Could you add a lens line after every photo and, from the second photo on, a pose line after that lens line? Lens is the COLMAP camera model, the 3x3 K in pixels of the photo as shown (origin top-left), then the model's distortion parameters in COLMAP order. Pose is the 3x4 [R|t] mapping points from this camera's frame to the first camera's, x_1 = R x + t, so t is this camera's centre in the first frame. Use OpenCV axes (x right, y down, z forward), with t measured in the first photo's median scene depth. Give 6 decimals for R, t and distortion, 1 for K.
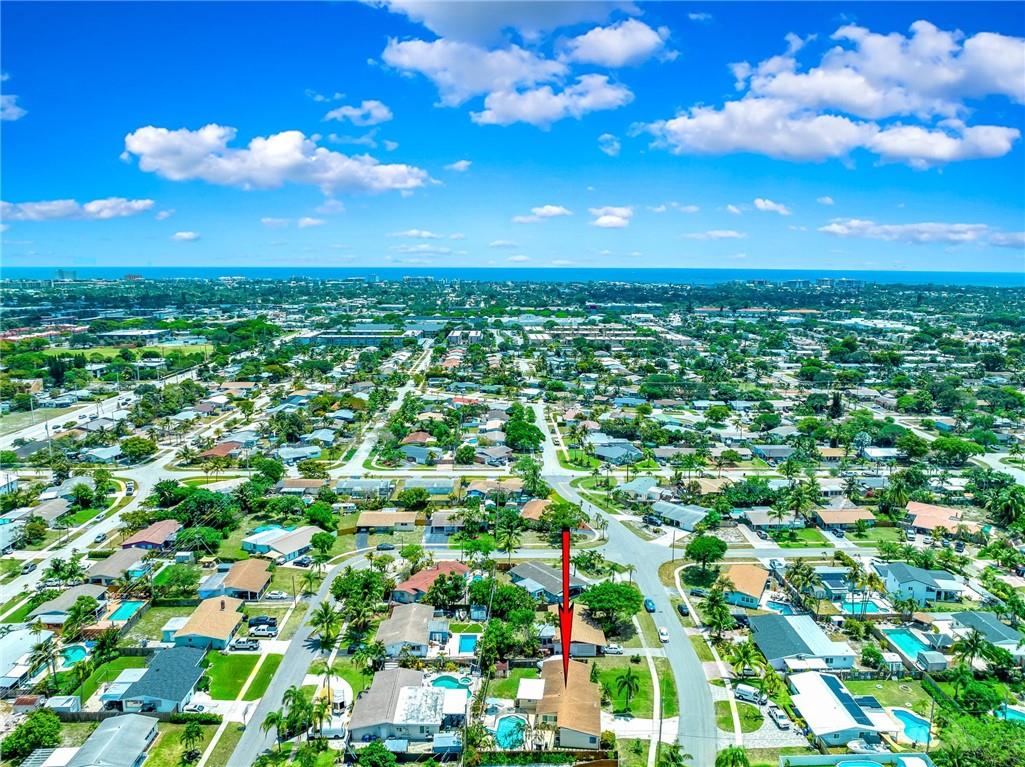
lens RADIAL K [[730.5, 0, 512.5], [0, 730.5, 383.5], [0, 0, 1]] dist [-0.034293, -0.001909]
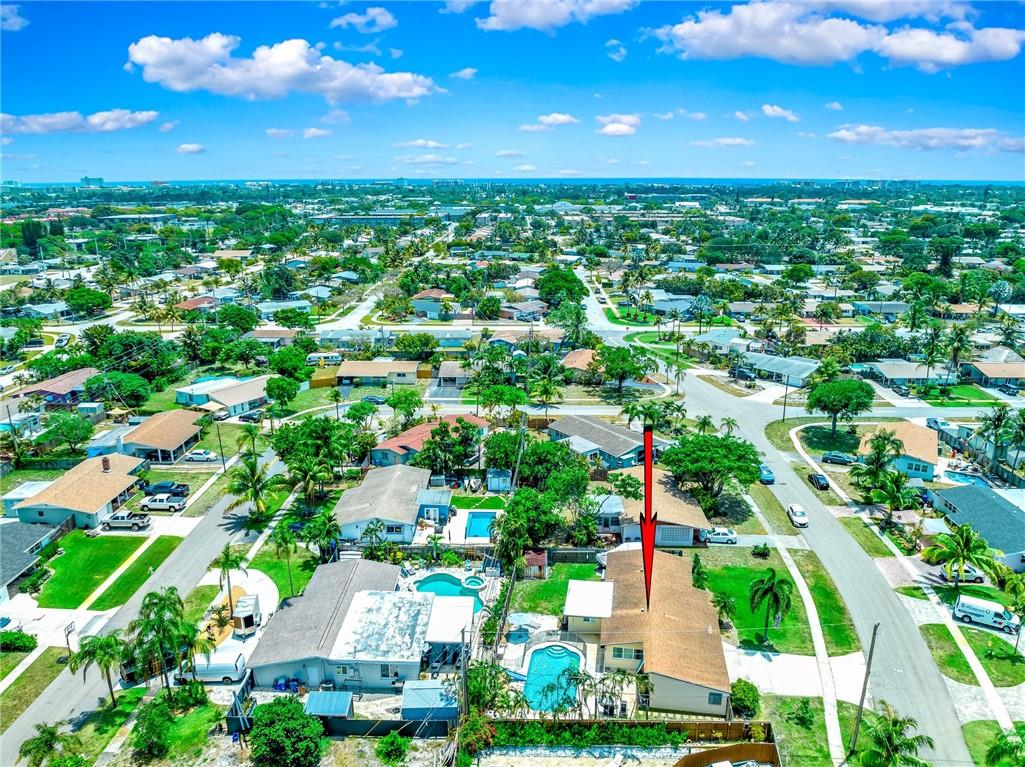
lens RADIAL K [[730.5, 0, 512.5], [0, 730.5, 383.5], [0, 0, 1]] dist [-0.034293, -0.001909]
pose [[0.999046, 0.004624, -0.043435, -0.007711], [0.000615, 0.992793, 0.119837, 0.155428], [0.043677, -0.119750, 0.991843, 0.378880]]
